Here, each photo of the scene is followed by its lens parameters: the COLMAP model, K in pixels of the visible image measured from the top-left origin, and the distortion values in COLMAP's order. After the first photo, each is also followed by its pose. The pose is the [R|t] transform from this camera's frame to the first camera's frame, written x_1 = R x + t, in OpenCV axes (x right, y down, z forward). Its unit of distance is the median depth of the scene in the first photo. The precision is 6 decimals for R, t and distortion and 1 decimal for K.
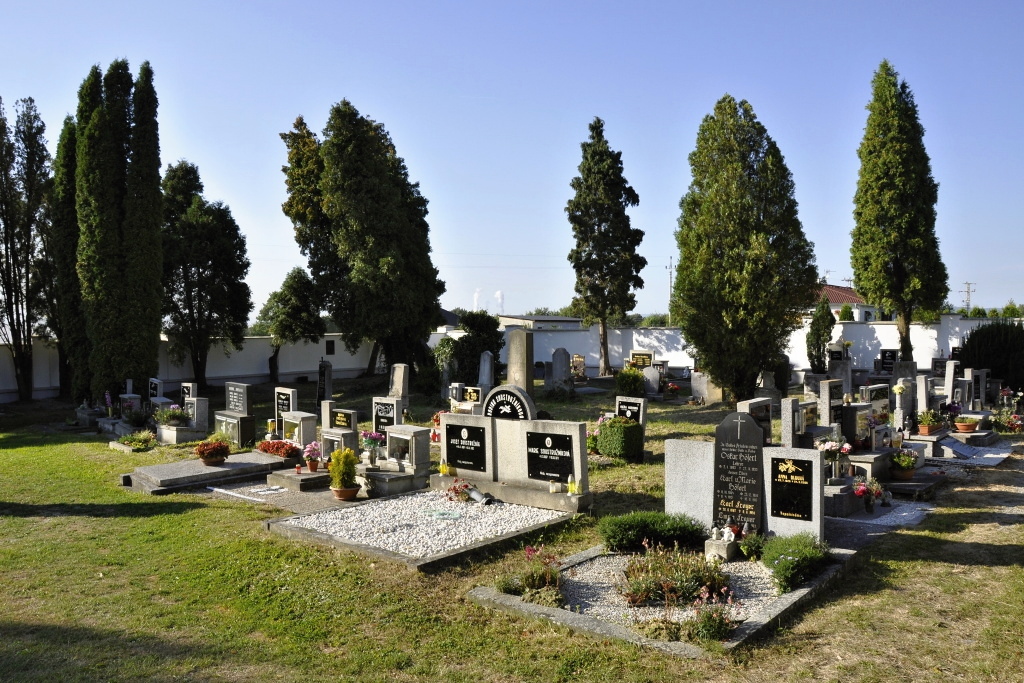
lens RADIAL K [[771.7, 0, 512.0], [0, 771.7, 341.5], [0, 0, 1]] dist [-0.103354, 0.000622]
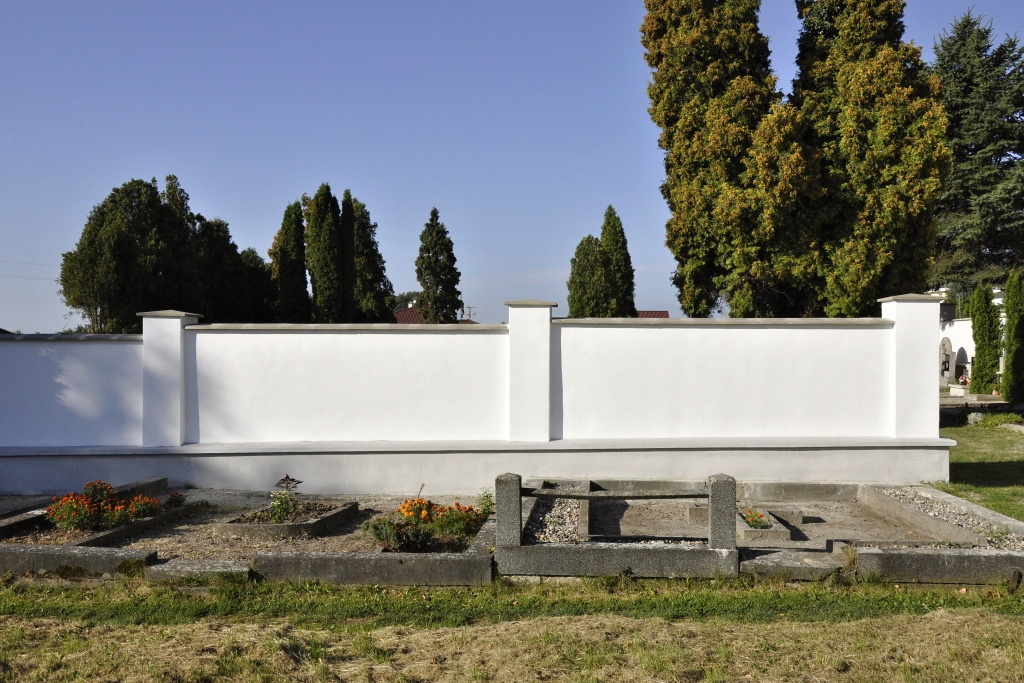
lens RADIAL K [[981.2, 0, 512.0], [0, 981.2, 341.5], [0, 0, 1]] dist [-0.021599, 0.019278]
pose [[0.797299, 0.006385, 0.603550, -1.247964], [0.015710, 0.999386, -0.031326, 0.062142], [-0.603379, 0.034459, 0.796709, -0.890733]]
